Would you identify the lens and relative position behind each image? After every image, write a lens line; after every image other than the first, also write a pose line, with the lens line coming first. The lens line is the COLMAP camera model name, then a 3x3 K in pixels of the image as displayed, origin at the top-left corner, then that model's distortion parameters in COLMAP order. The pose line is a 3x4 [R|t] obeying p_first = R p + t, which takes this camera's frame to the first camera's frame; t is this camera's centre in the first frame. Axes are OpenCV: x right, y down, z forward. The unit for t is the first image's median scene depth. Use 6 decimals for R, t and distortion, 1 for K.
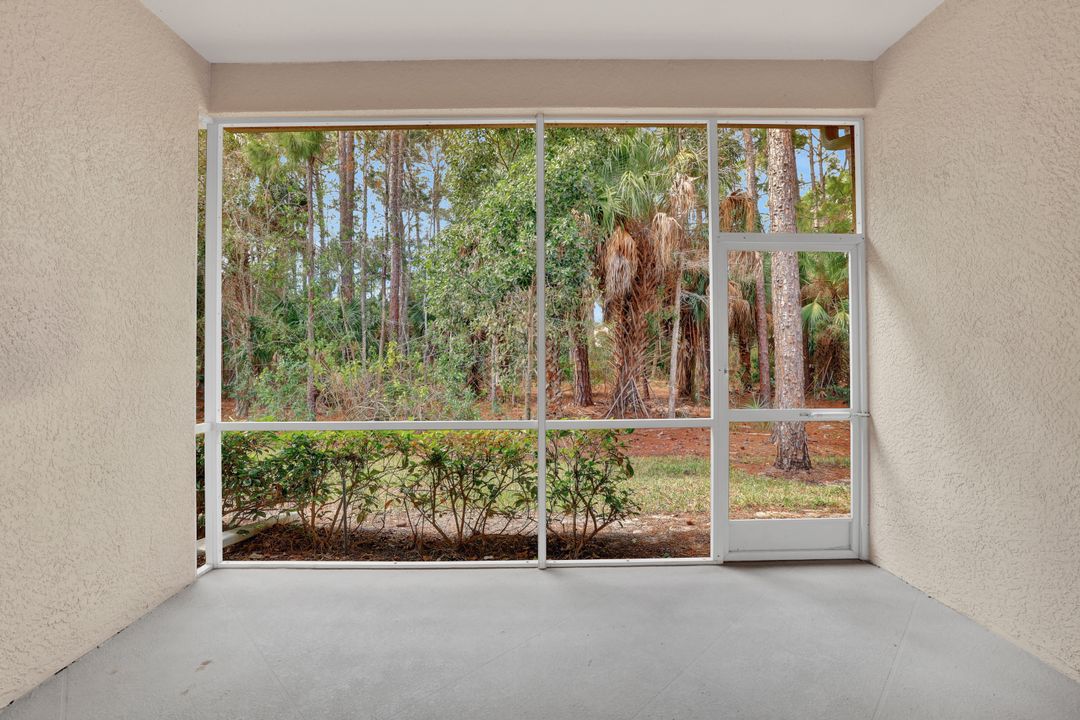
lens RADIAL K [[465.4, 0, 527.1], [0, 465.4, 347.6], [0, 0, 1]] dist [-0.033821, 0.013750]
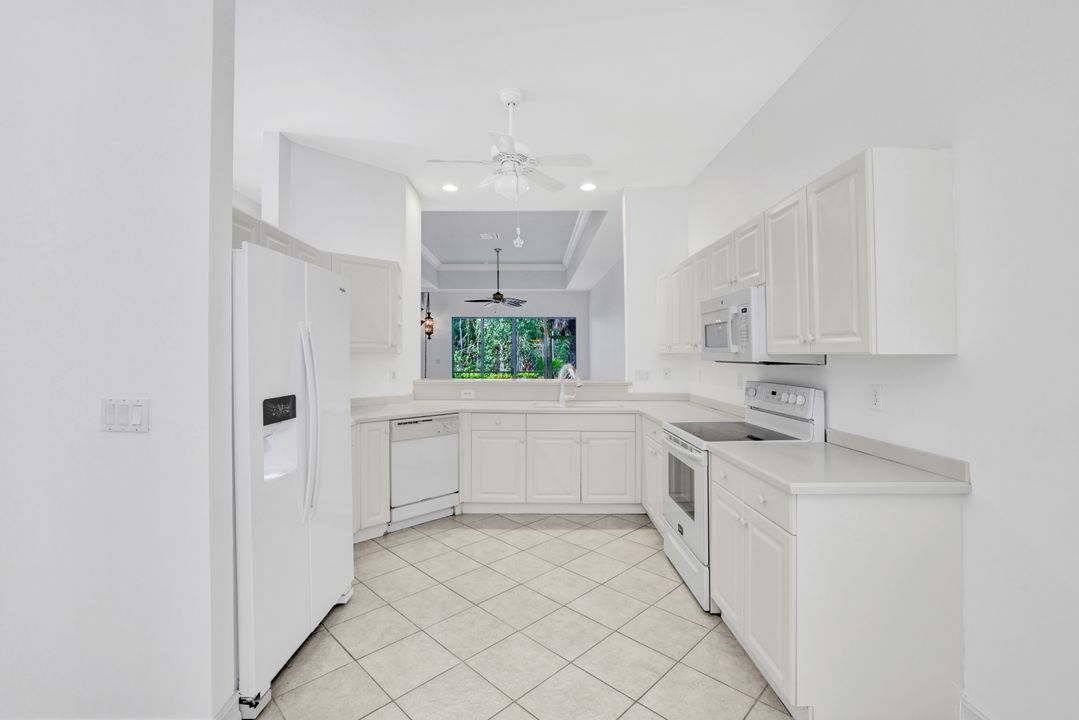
lens RADIAL K [[464.9, 0, 526.6], [0, 464.9, 347.6], [0, 0, 1]] dist [-0.033821, 0.013750]
pose [[0.999998, 0.001050, -0.001647, 0.041069], [-0.001048, 0.999999, 0.001306, -0.028686], [0.001649, -0.001304, 0.999998, -1.057948]]
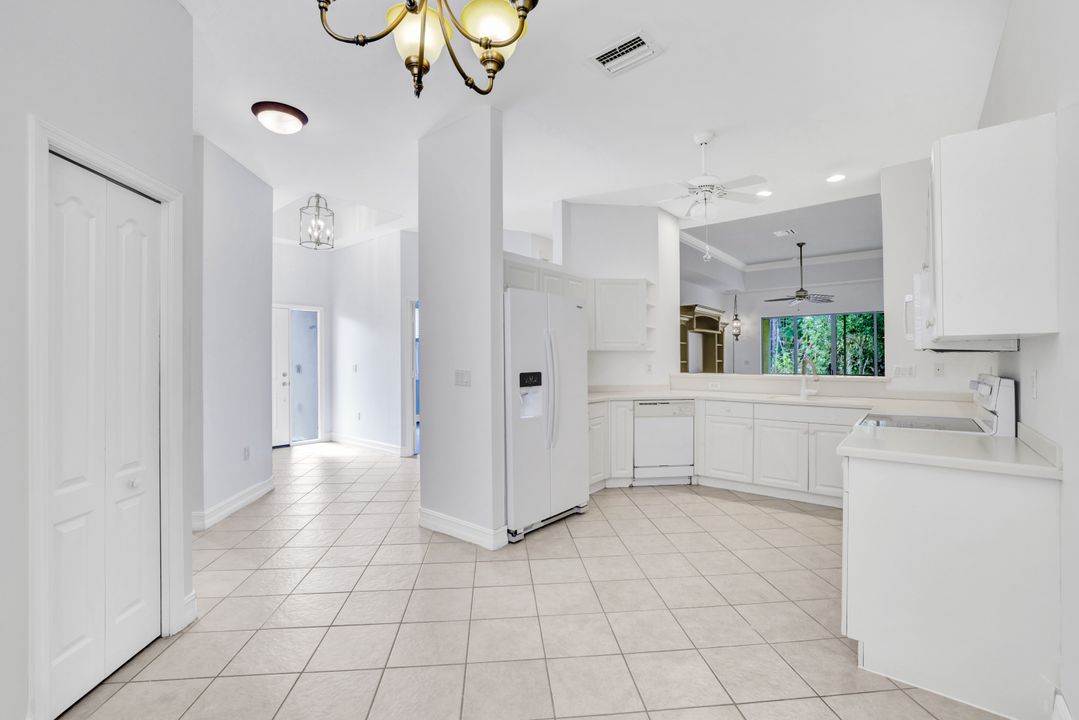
lens RADIAL K [[463.6, 0, 535.3], [0, 463.6, 354.3], [0, 0, 1]] dist [-0.063763, 0.028639]
pose [[0.765353, -0.009195, -0.643545, 0.140480], [0.013431, 0.999908, 0.001687, -0.022598], [0.643471, -0.009935, 0.765406, -1.112766]]
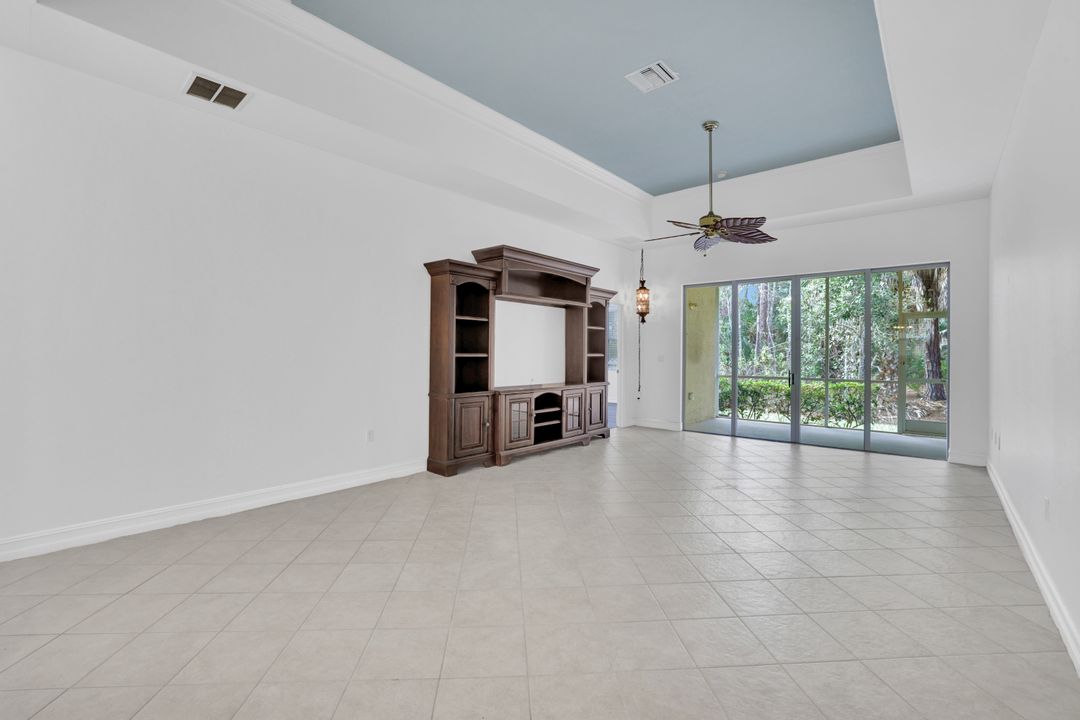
lens RADIAL K [[464.0, 0, 535.8], [0, 464.0, 354.3], [0, 0, 1]] dist [-0.063763, 0.028639]
pose [[0.749852, 0.013665, -0.661464, 0.138818], [-0.000644, 0.999801, 0.019925, -0.014174], [0.661605, -0.014515, 0.749712, -0.608023]]
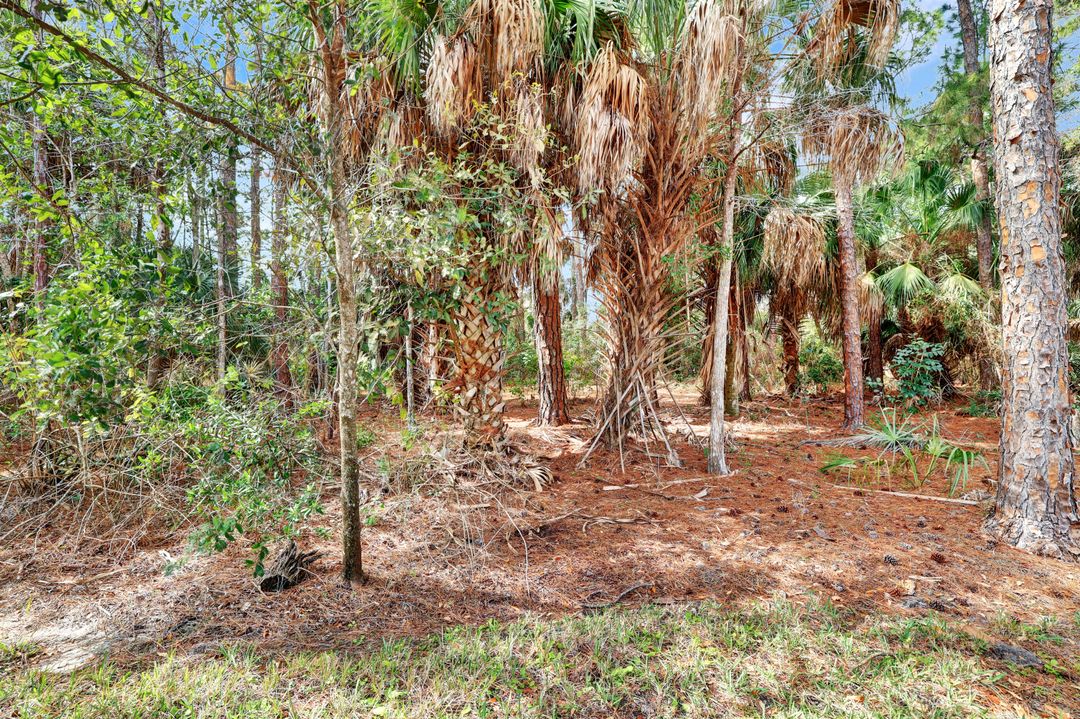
lens RADIAL K [[465.4, 0, 527.1], [0, 465.4, 347.1], [0, 0, 1]] dist [-0.033821, 0.013750]
pose [[0.999984, -0.003024, -0.004782, 0.106797], [0.003025, 0.999995, 0.000272, 0.032990], [0.004781, -0.000287, 0.999989, 0.490492]]
